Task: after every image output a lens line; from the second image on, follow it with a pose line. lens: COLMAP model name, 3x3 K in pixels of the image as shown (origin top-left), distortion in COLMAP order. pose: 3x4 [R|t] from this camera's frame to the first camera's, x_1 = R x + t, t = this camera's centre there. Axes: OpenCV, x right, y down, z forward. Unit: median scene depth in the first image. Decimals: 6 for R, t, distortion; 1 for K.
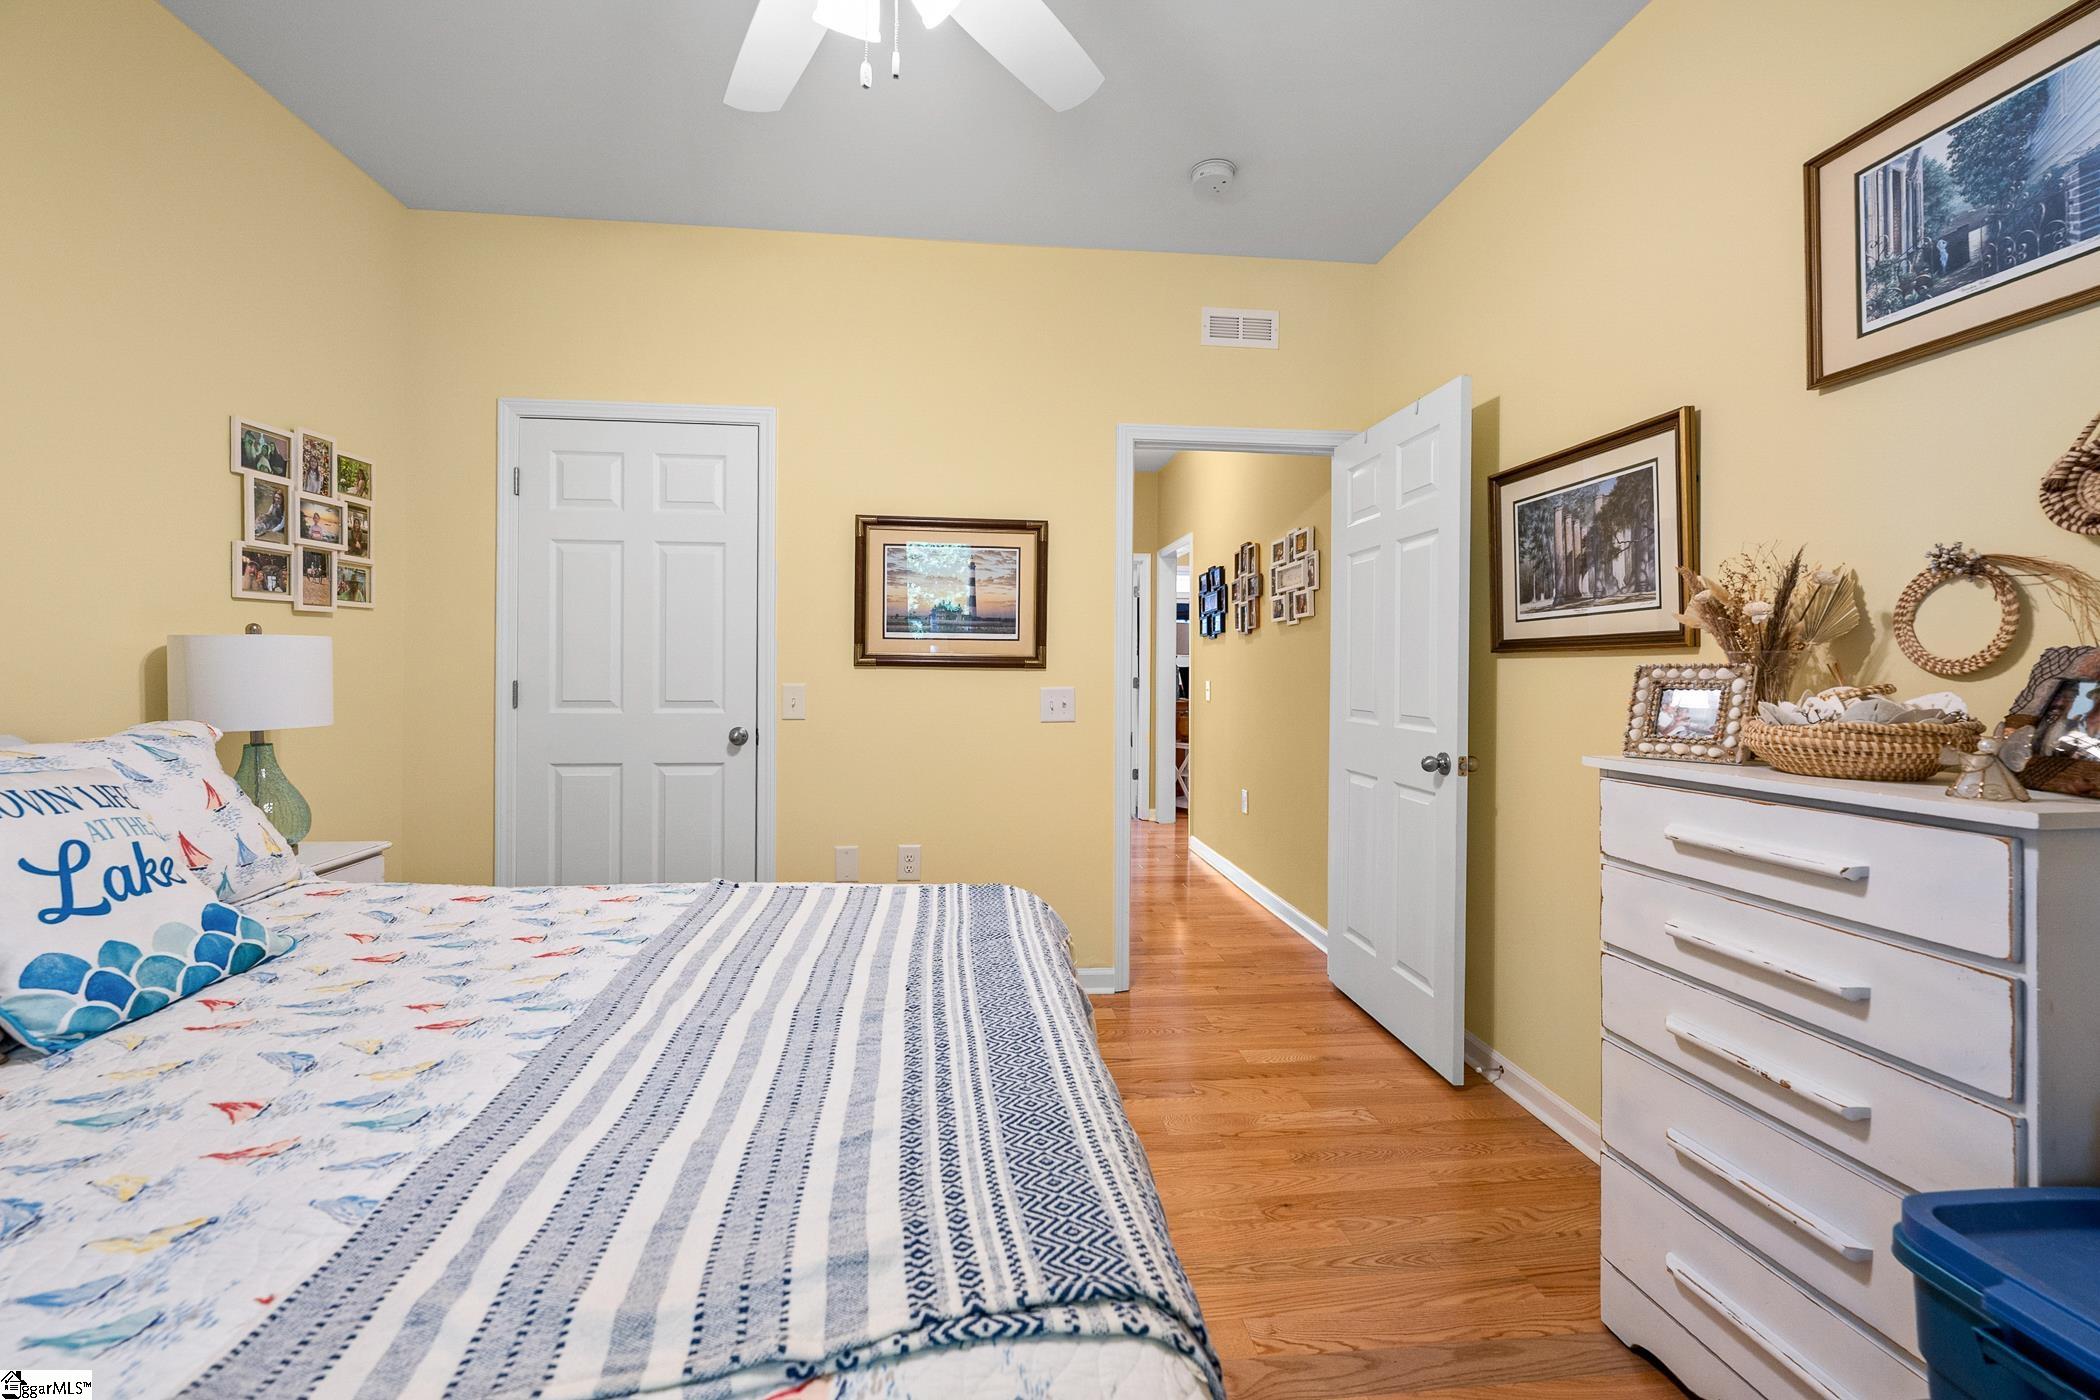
lens RADIAL K [[832.5, 0, 1017.6], [0, 832.5, 667.0], [0, 0, 1]] dist [-0.000743, 0.001117]
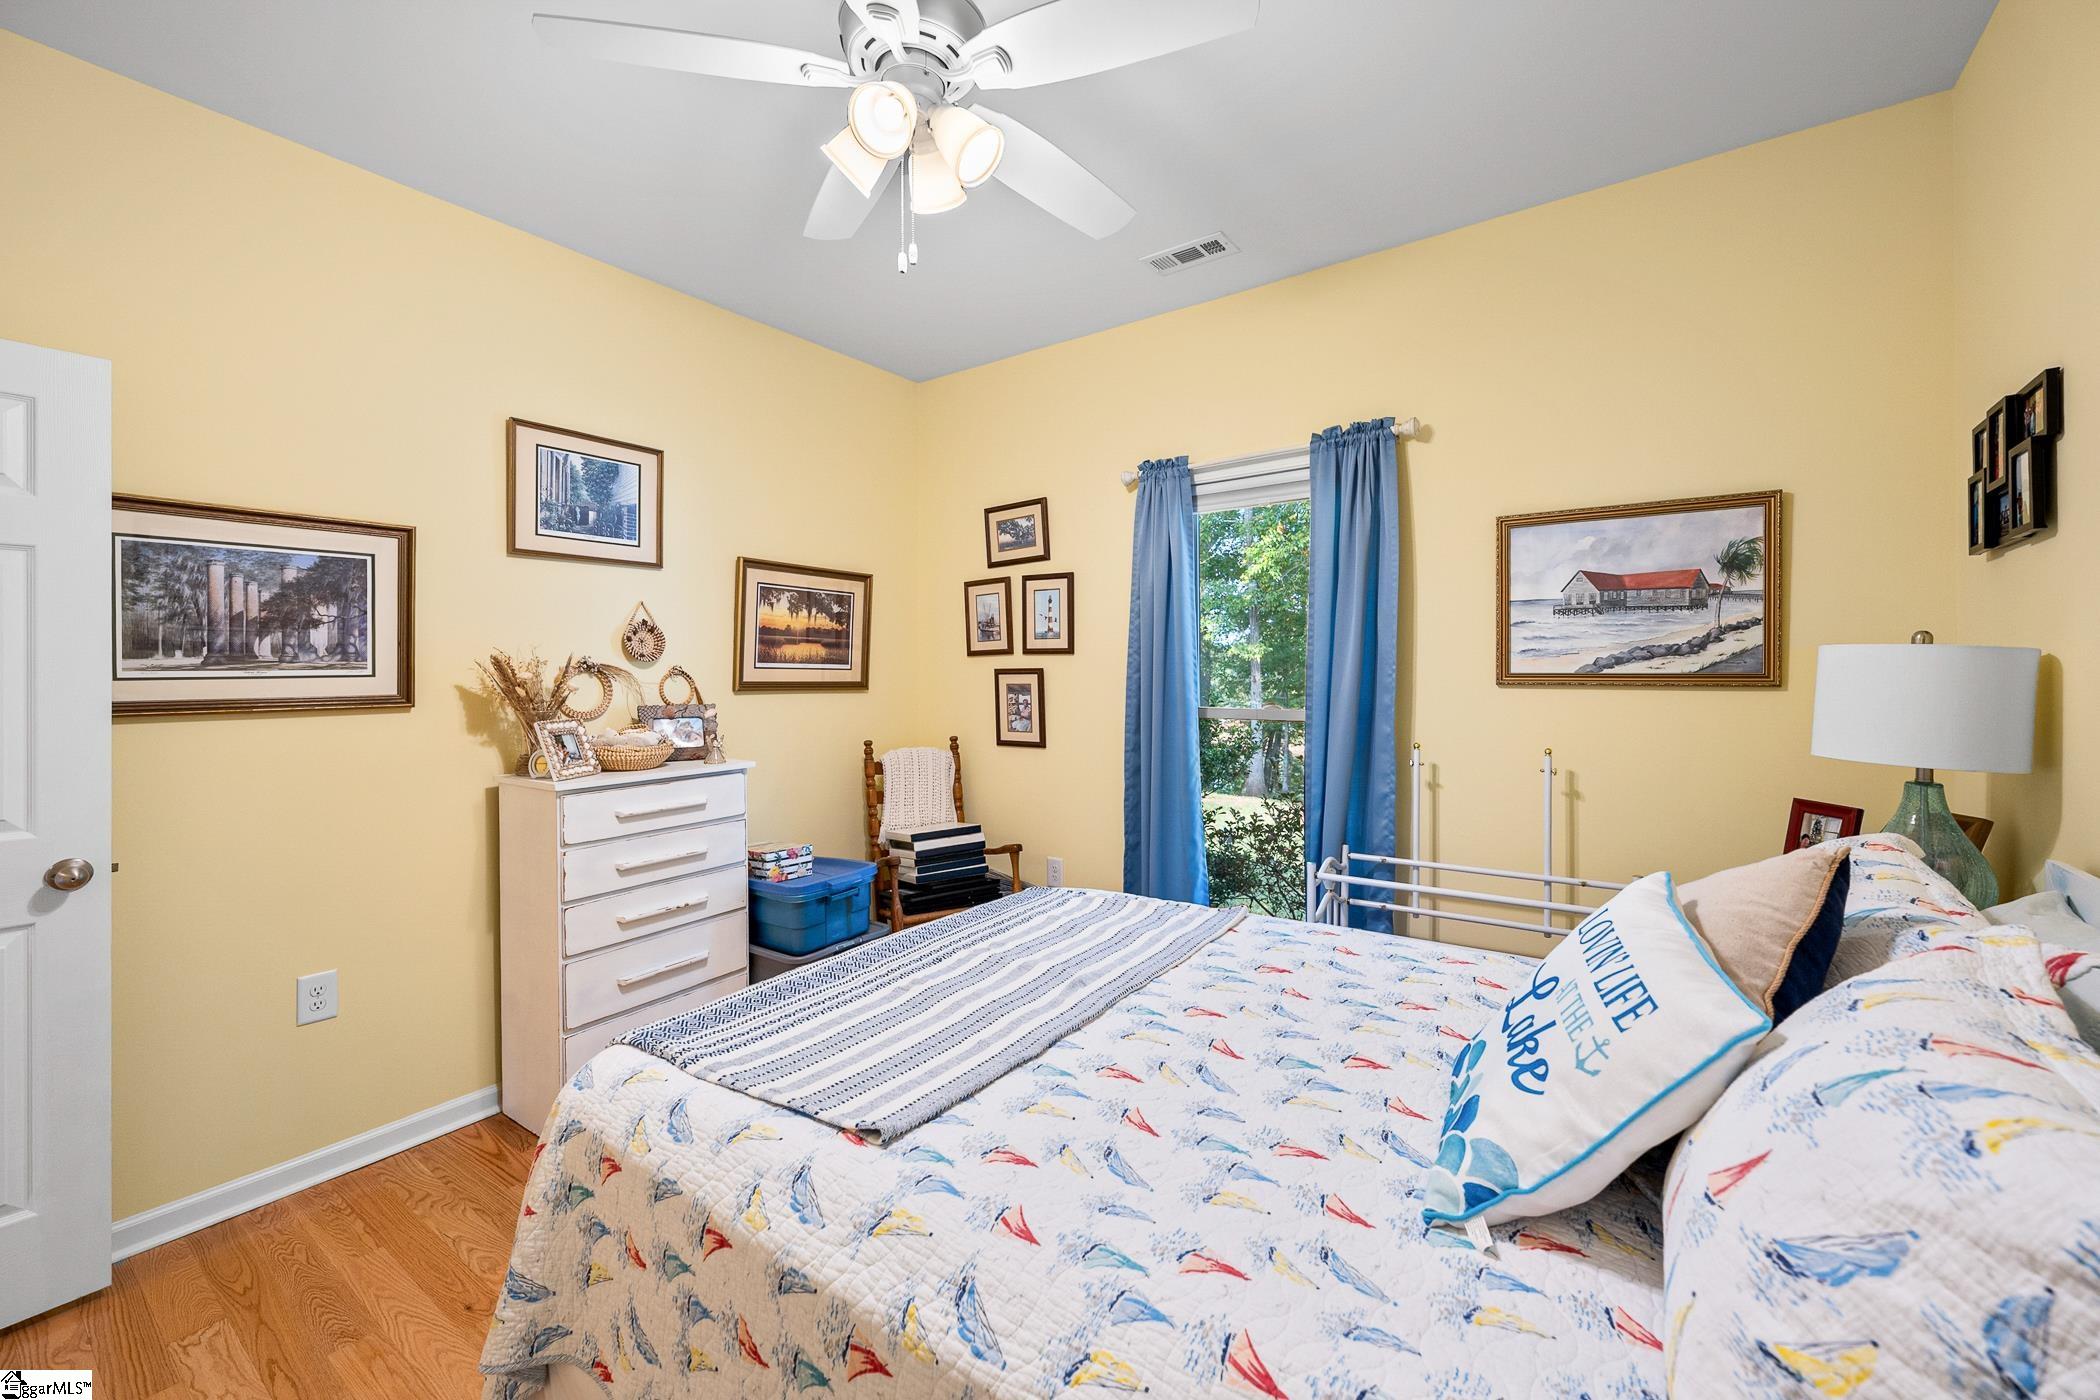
lens RADIAL K [[832.5, 0, 1050.2], [0, 832.5, 665.6], [0, 0, 1]] dist [-0.000743, 0.001117]
pose [[-0.752231, -0.002907, 0.658892, -0.741324], [-0.004374, 0.999990, -0.000581, -0.083603], [-0.658884, -0.003319, -0.752237, 1.176998]]
